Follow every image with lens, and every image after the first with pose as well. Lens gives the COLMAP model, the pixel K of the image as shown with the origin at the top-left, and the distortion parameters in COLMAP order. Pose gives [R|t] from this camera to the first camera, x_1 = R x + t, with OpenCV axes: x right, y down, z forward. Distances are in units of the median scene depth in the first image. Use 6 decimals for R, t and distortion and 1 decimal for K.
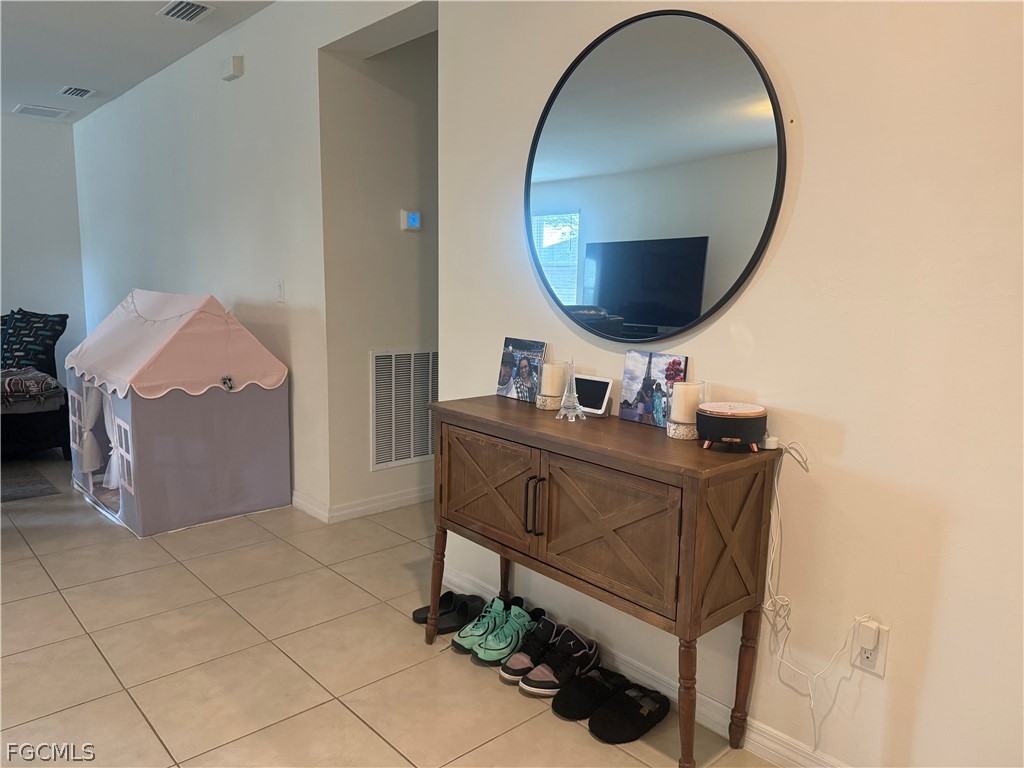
lens RADIAL K [[737.0, 0, 512.0], [0, 737.0, 384.0], [0, 0, 1]] dist [0.042095, -0.056552]
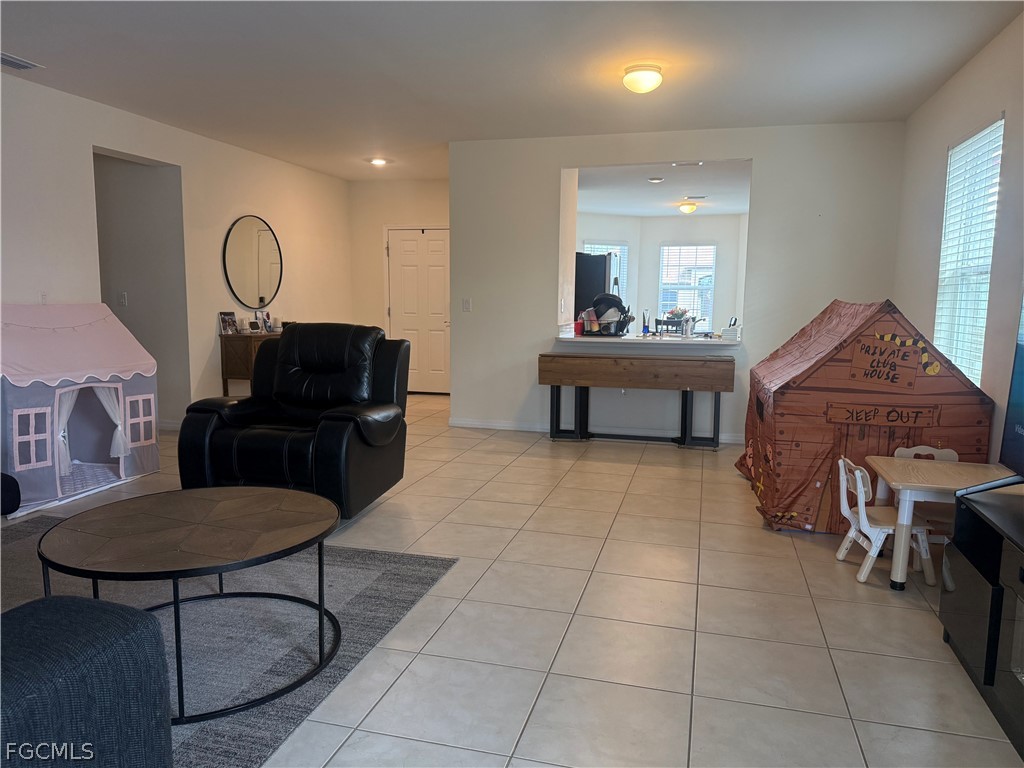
lens RADIAL K [[716.1, 0, 512.0], [0, 716.1, 384.0], [0, 0, 1]] dist [0.122365, -0.176499]
pose [[-0.535837, -0.120806, 0.835634, -1.377550], [0.112152, 0.970757, 0.212257, -0.123987], [-0.836840, 0.207453, -0.506619, 0.752153]]
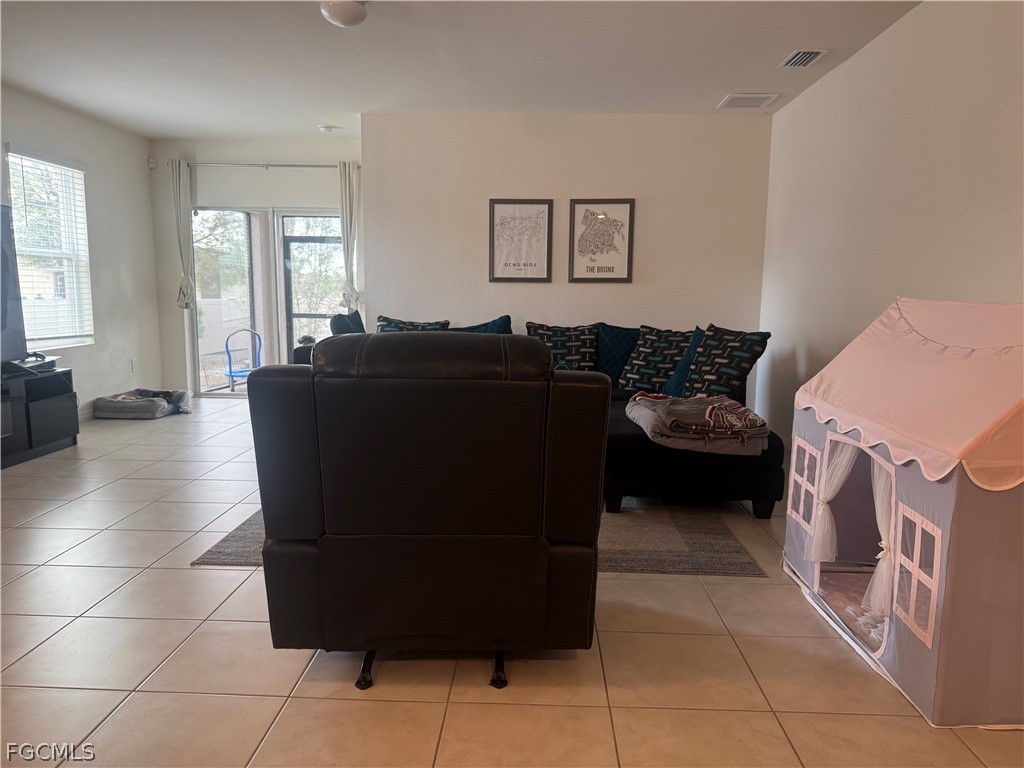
lens RADIAL K [[716.1, 0, 512.0], [0, 716.1, 384.0], [0, 0, 1]] dist [0.122365, -0.176499]
pose [[0.721763, 0.082083, -0.687255, -0.258605], [-0.101526, 0.994758, 0.012186, -0.019901], [0.684653, 0.060979, 0.726314, 0.245401]]
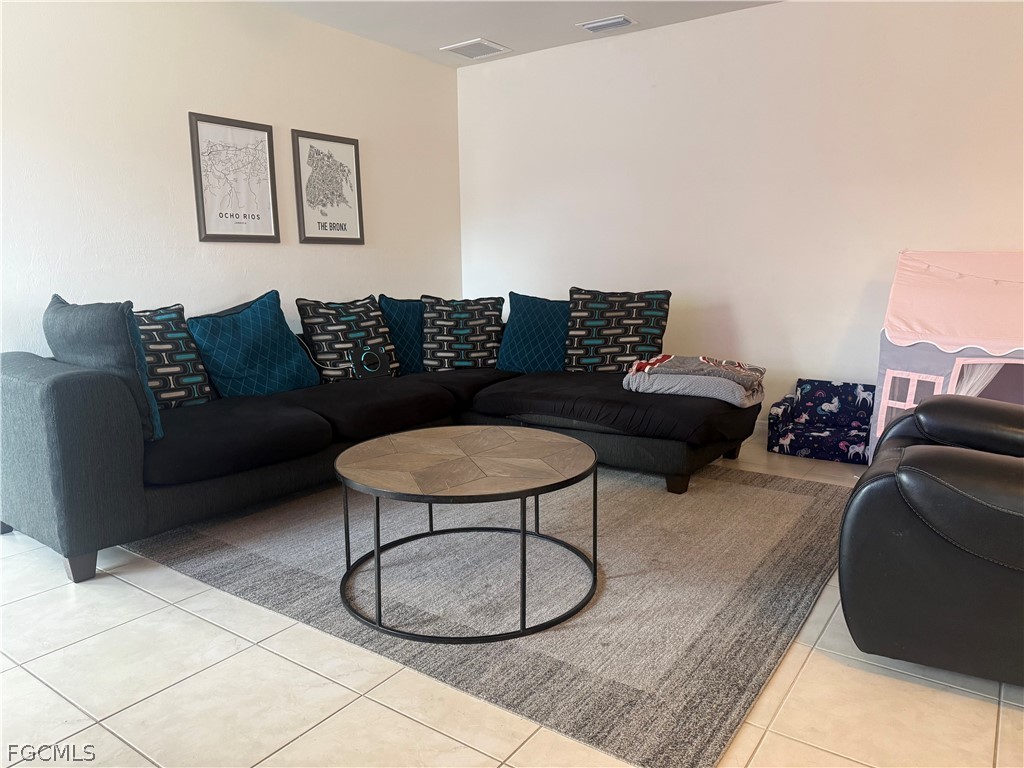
lens RADIAL K [[731.2, 0, 524.4], [0, 731.2, 384.5], [0, 0, 1]] dist [0.101196, -0.189055]
pose [[0.974249, -0.057593, 0.217994, -0.957802], [0.052770, 0.998217, 0.027886, -0.019627], [-0.219211, -0.015665, 0.975552, 0.216646]]
